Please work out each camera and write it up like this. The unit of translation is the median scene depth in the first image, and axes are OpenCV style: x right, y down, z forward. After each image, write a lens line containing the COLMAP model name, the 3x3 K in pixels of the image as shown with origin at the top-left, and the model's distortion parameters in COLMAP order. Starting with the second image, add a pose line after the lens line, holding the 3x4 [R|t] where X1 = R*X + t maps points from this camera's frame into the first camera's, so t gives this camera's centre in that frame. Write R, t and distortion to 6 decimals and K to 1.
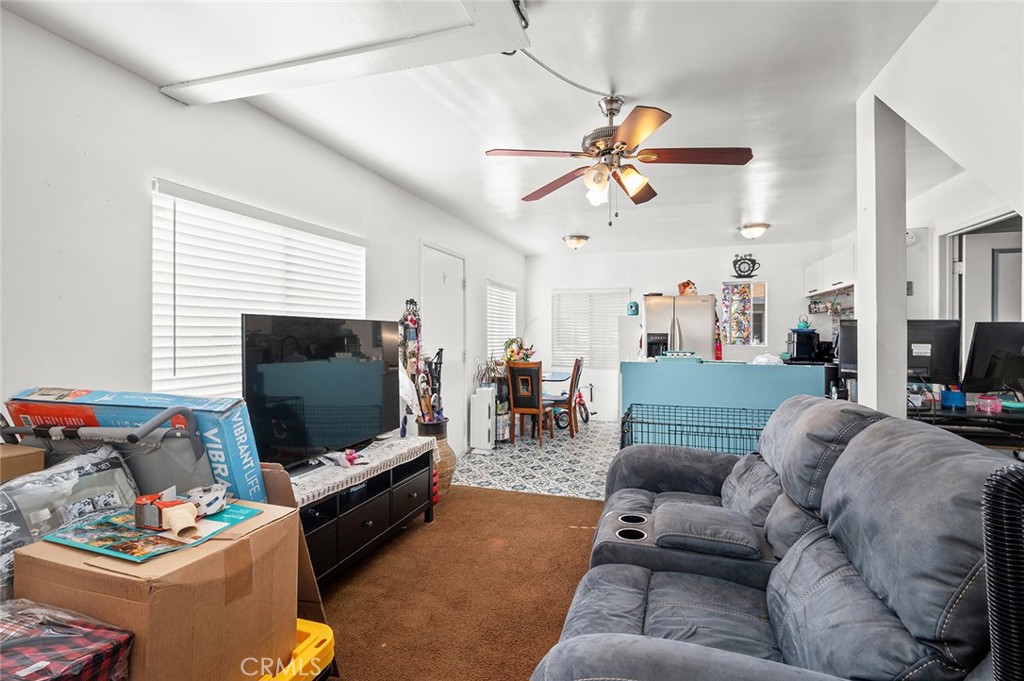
lens RADIAL K [[494.2, 0, 512.2], [0, 494.2, 335.8], [0, 0, 1]] dist [-0.002343, -0.000151]
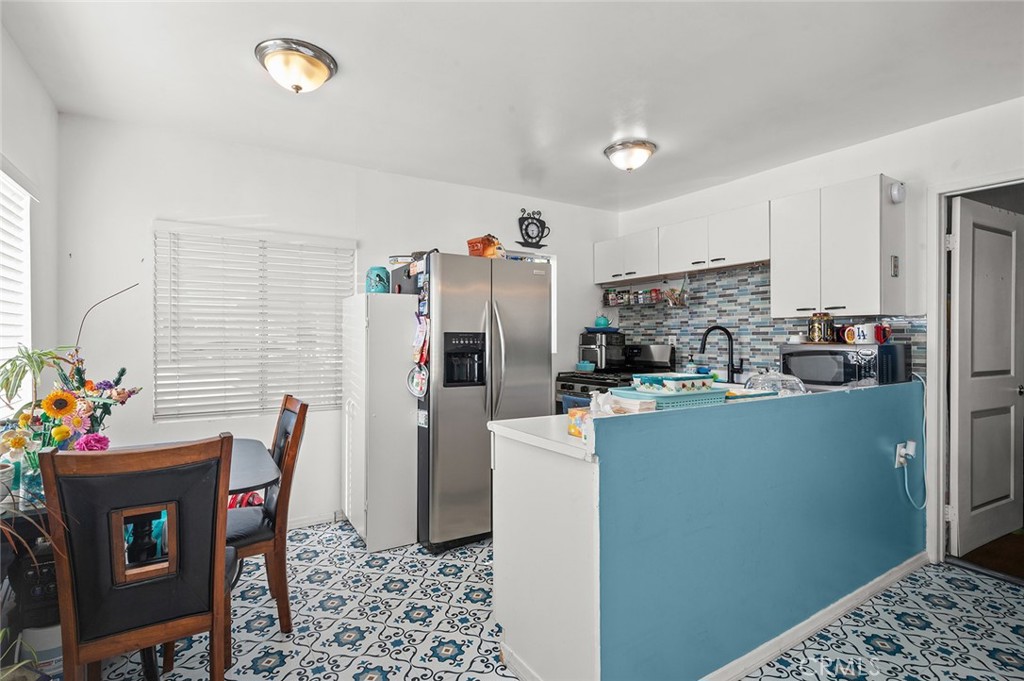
lens RADIAL K [[494.2, 0, 509.4], [0, 494.2, 336.5], [0, 0, 1]] dist [-0.002343, -0.000151]
pose [[0.646003, 0.000310, 0.763334, -0.039211], [0.002980, 0.999991, -0.002928, 0.000127], [-0.763329, 0.004166, 0.645997, 0.630930]]
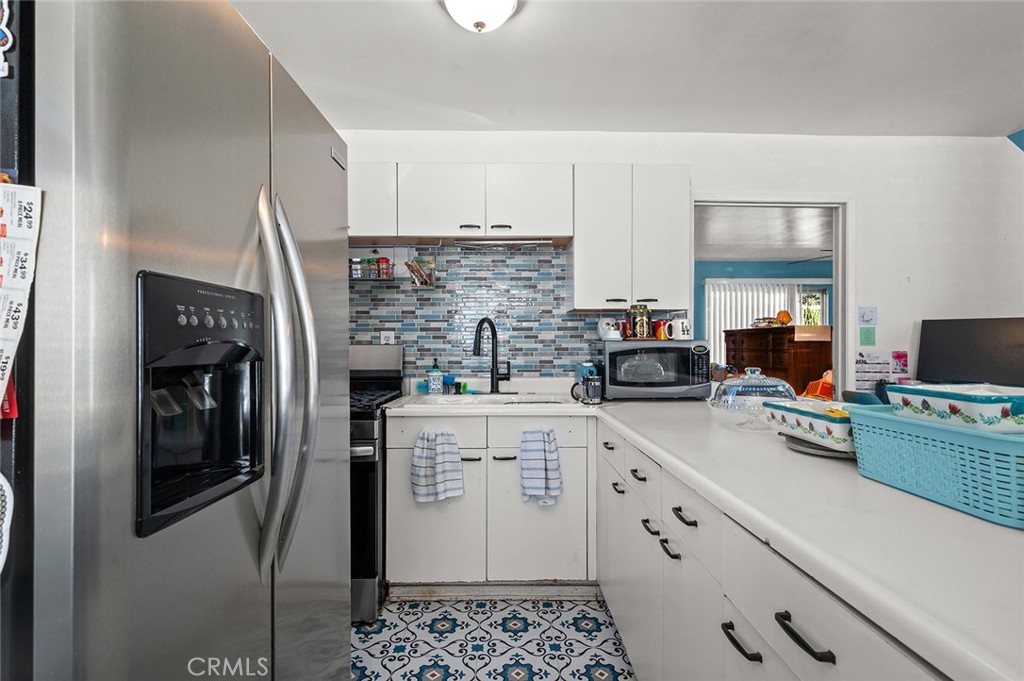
lens RADIAL K [[536.2, 0, 511.6], [0, 536.2, 341.3], [0, 0, 1]] dist [0.003943, 0.000109]
pose [[-0.332077, -0.009880, 0.943200, 0.129393], [0.005315, 0.999910, 0.012345, 0.001359], [-0.943237, 0.009113, -0.331995, 0.976717]]
